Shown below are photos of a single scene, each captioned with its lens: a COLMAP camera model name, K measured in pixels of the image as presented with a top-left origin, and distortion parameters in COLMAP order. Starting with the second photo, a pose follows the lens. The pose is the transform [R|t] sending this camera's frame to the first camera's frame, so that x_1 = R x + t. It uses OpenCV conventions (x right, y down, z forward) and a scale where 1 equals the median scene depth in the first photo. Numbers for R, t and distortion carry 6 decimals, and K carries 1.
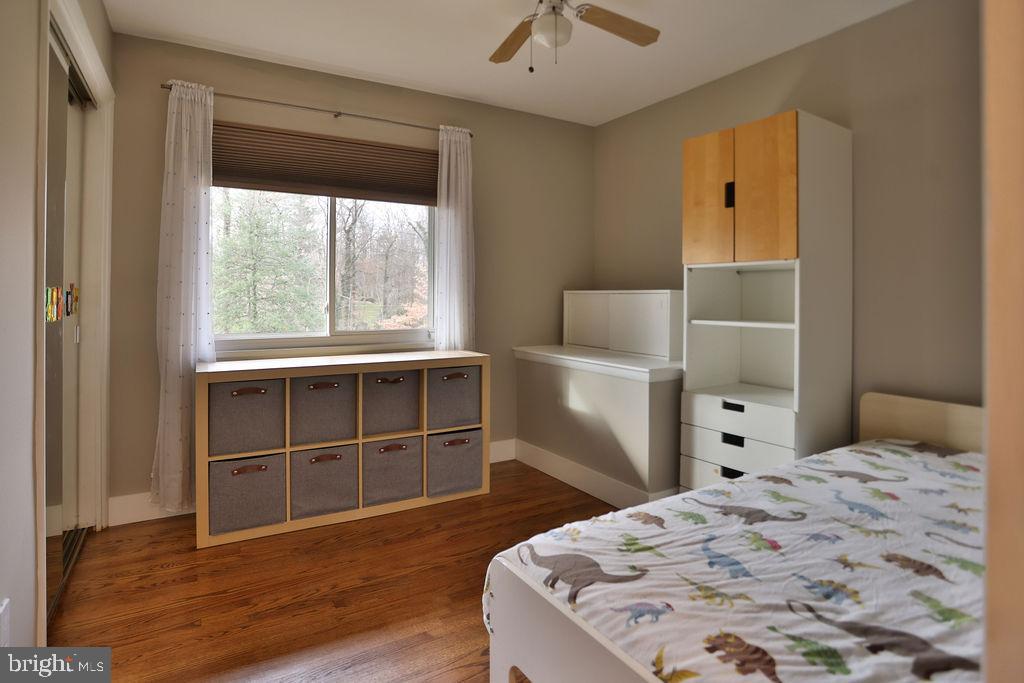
lens RADIAL K [[552.6, 0, 512.7], [0, 552.6, 295.8], [0, 0, 1]] dist [-0.000752, 0.029387]
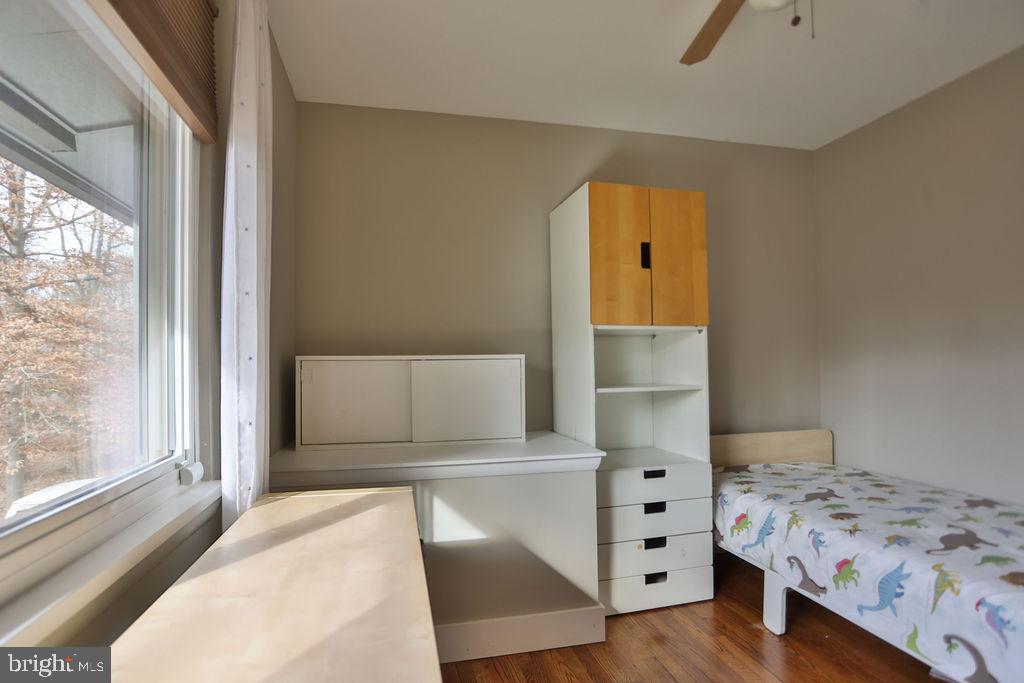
lens RADIAL K [[538.9, 0, 495.1], [0, 538.9, 357.4], [0, 0, 1]] dist [-0.055080, 0.027645]
pose [[0.311488, -0.000457, 0.950250, -0.582712], [0.009088, 0.999956, -0.002498, -0.004391], [-0.950207, 0.009414, 0.311478, 0.971122]]
